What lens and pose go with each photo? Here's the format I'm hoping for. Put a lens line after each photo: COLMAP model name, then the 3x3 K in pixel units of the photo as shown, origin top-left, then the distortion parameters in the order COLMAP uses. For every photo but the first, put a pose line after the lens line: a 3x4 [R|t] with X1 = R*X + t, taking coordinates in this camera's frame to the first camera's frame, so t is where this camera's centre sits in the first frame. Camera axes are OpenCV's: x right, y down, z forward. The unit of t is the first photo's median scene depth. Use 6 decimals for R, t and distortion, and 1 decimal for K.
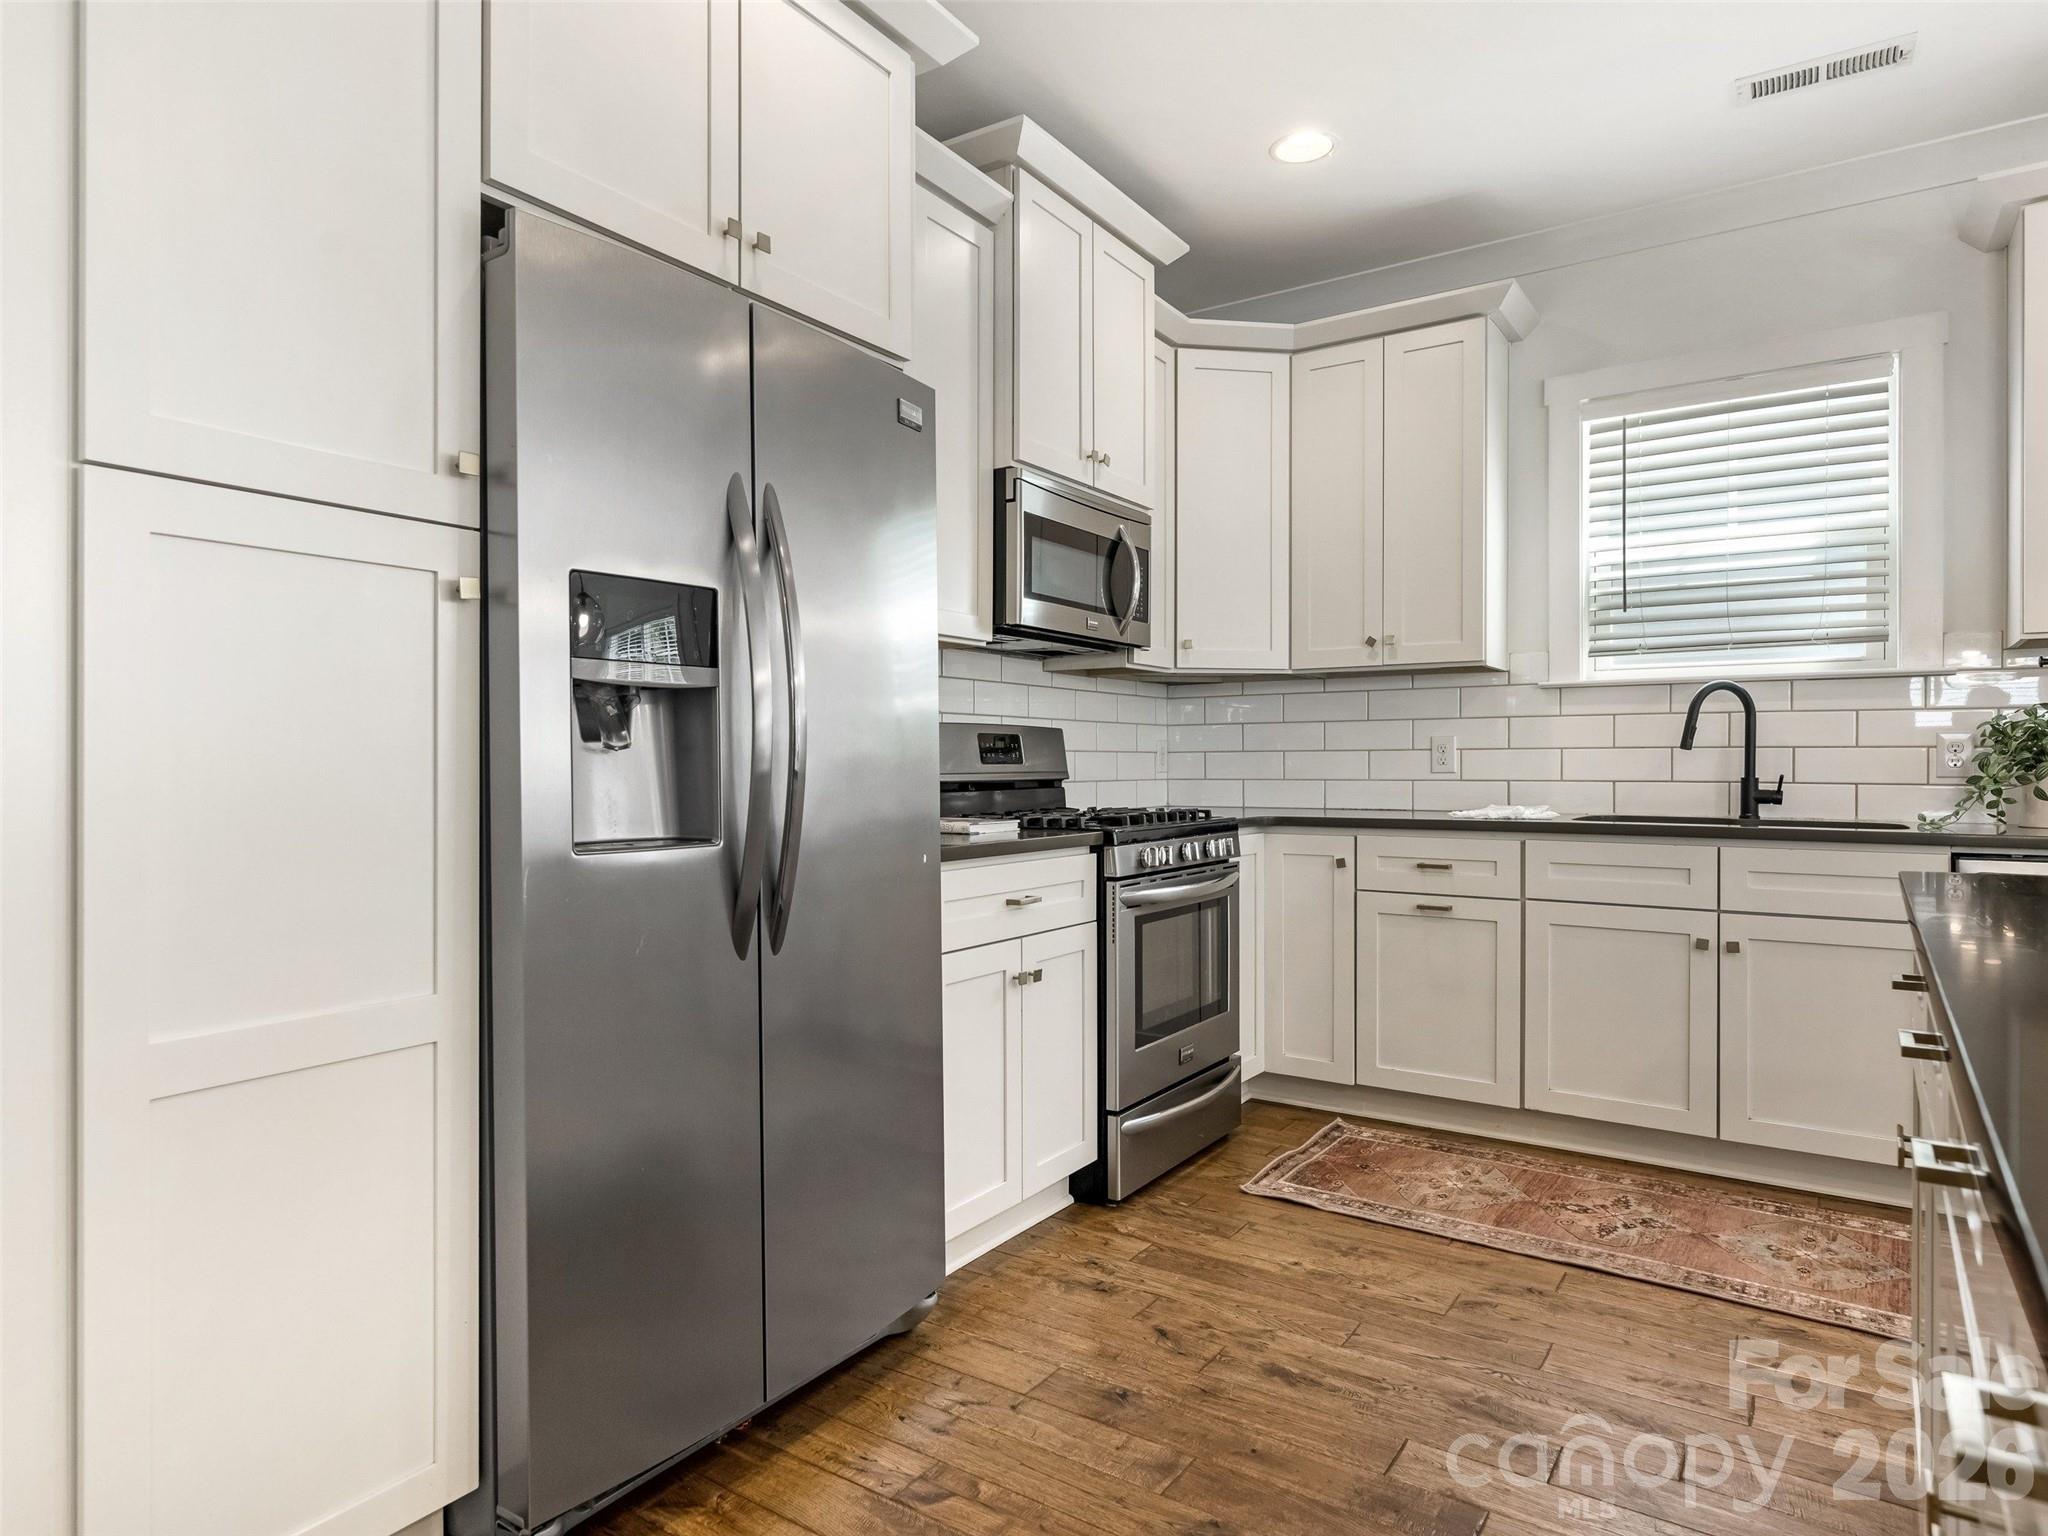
lens RADIAL K [[1227.1, 0, 984.6], [0, 1227.1, 762.2], [0, 0, 1]] dist [-0.001770, 0.000820]
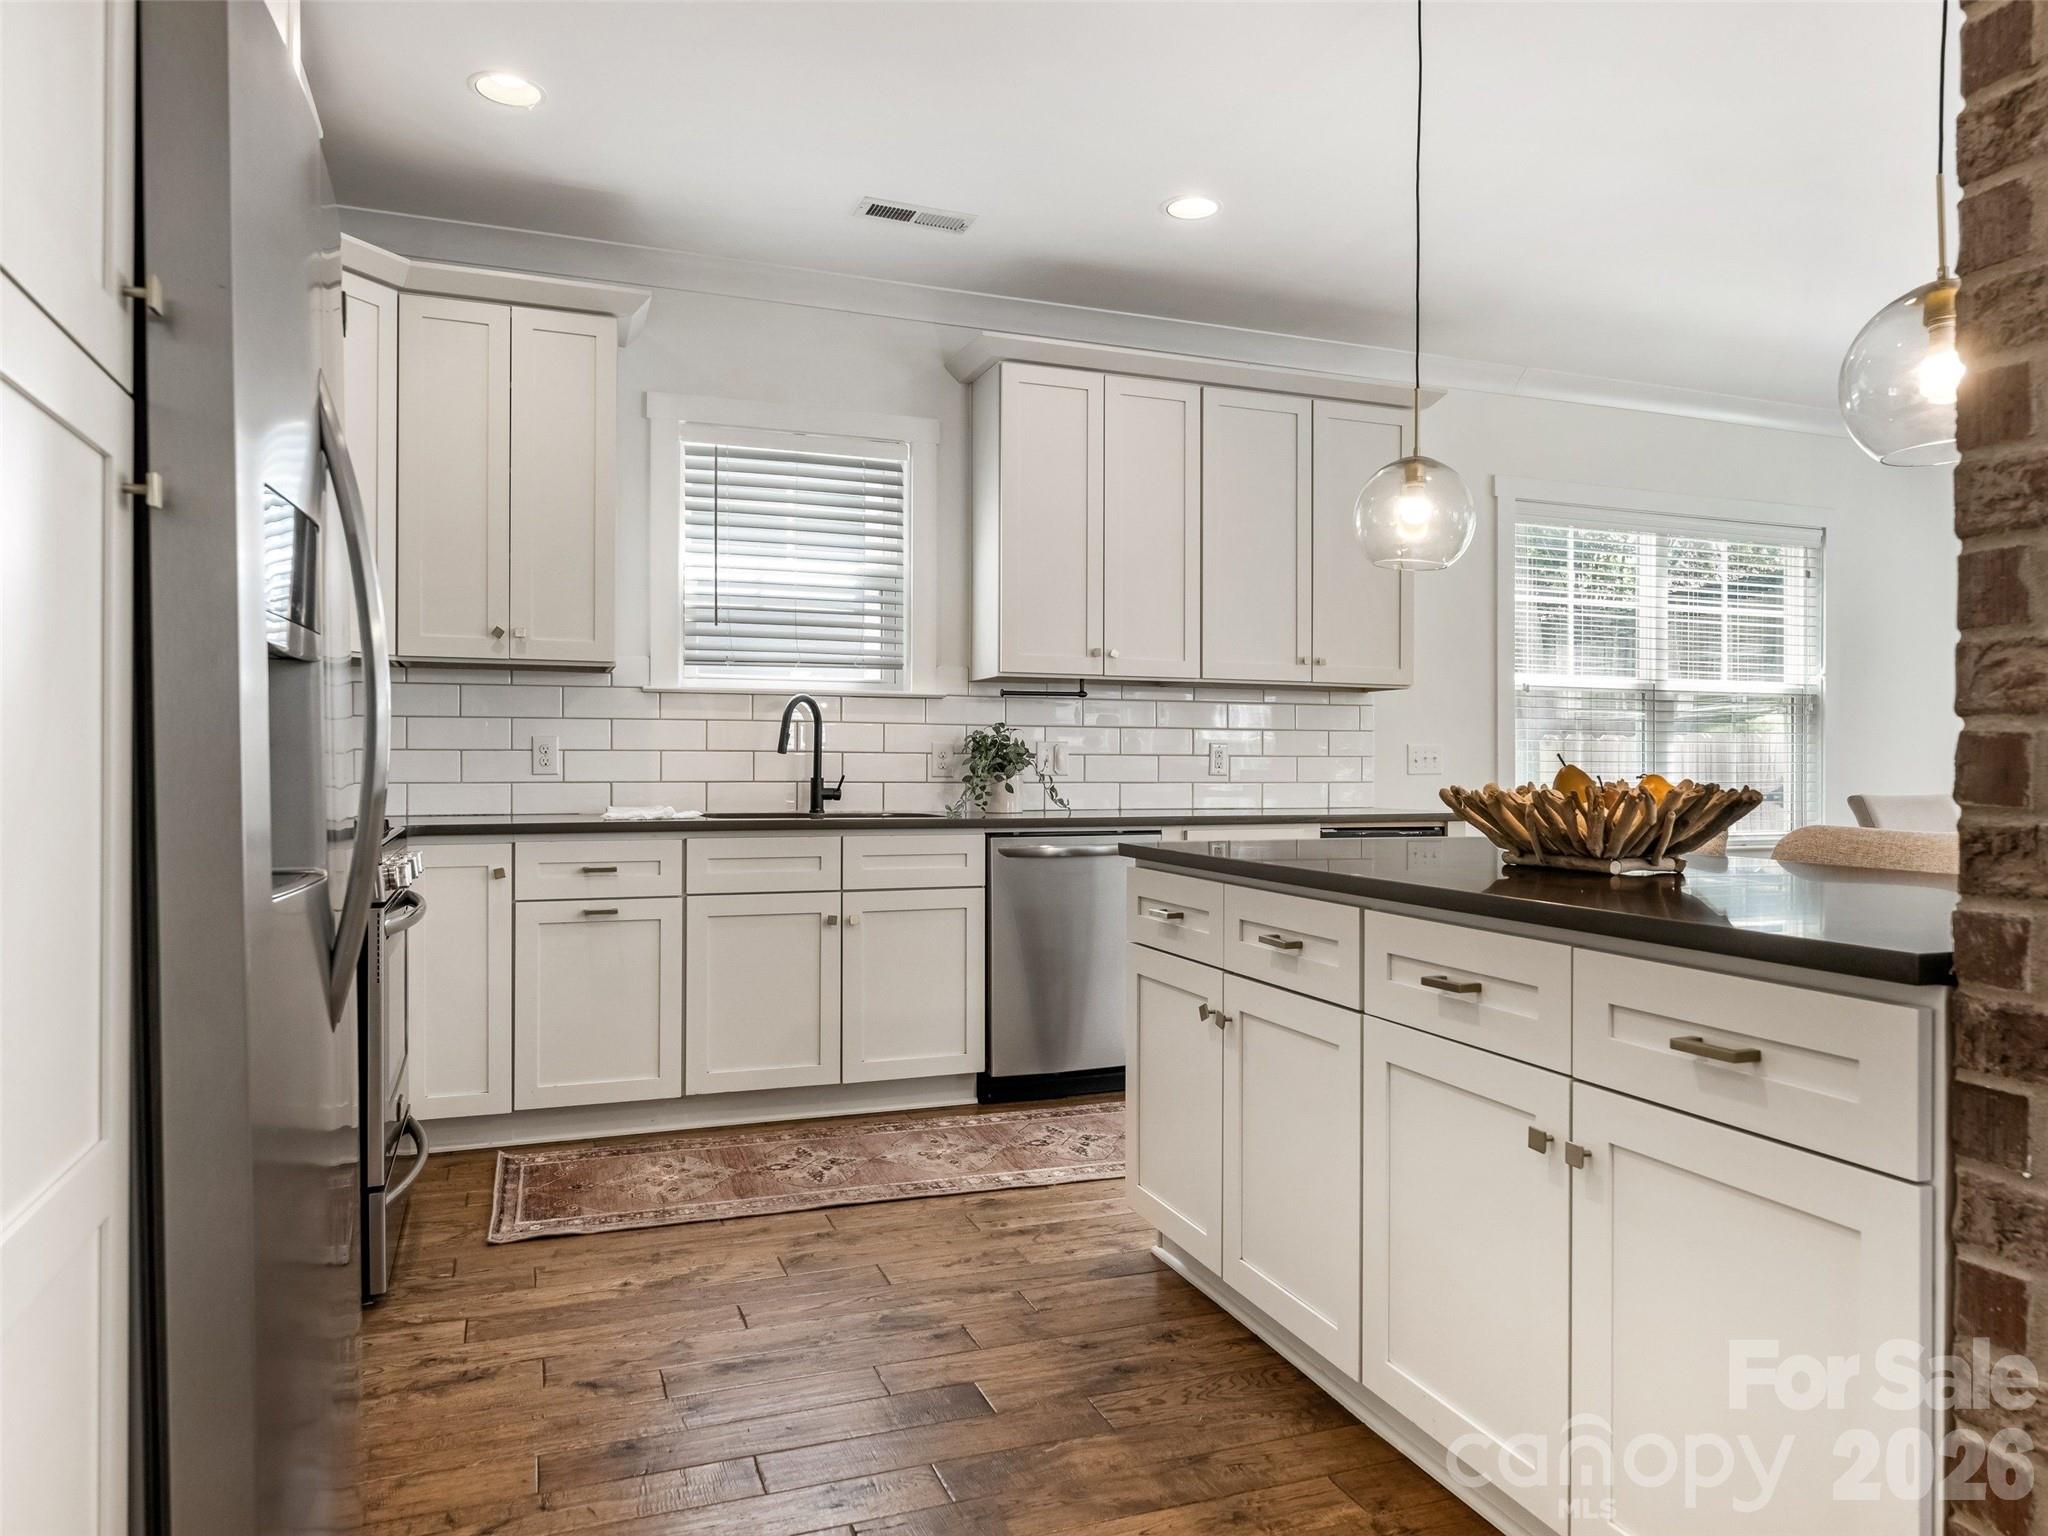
lens RADIAL K [[1364.4, 0, 1046.3], [0, 1364.4, 762.1], [0, 0, 1]] dist [-0.003869, 0.000092]
pose [[0.544926, 0.004390, 0.838473, -0.380592], [-0.004859, 0.999986, -0.002078, -0.000825], [-0.838470, -0.002942, 0.544940, 0.114151]]
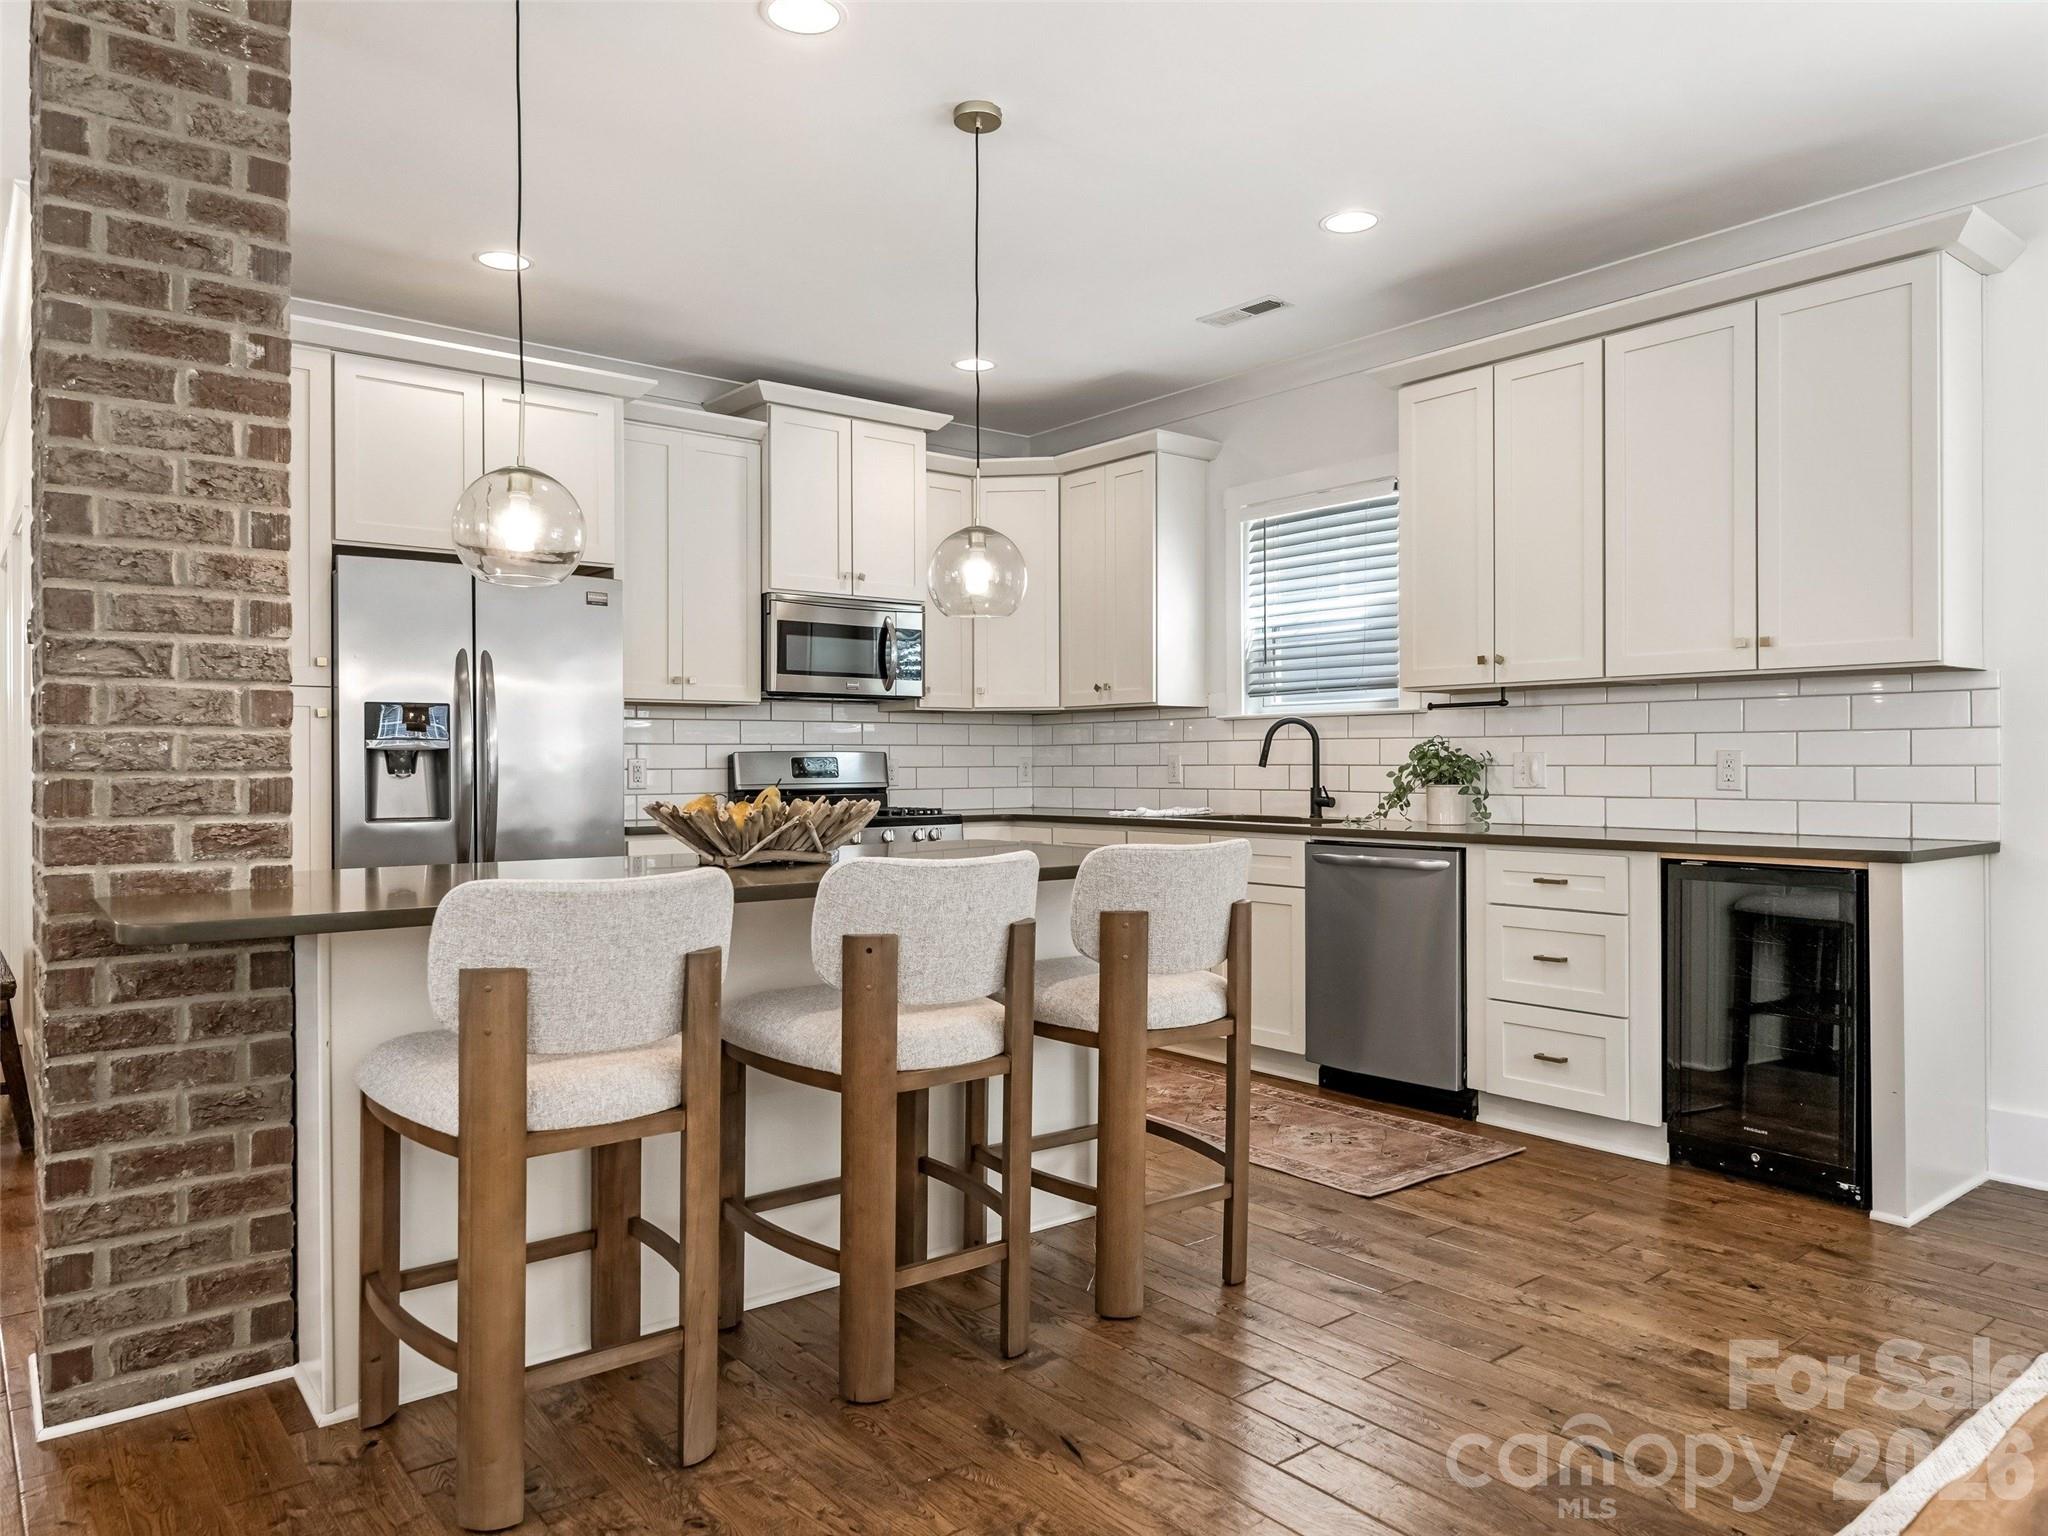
lens RADIAL K [[1364.4, 0, 1046.3], [0, 1364.4, 762.1], [0, 0, 1]] dist [-0.003869, 0.000092]
pose [[0.959668, 0.000124, -0.281134, 0.822784], [-0.003316, 0.999935, -0.010875, 0.002129], [0.281115, 0.011369, 0.959607, -0.577718]]
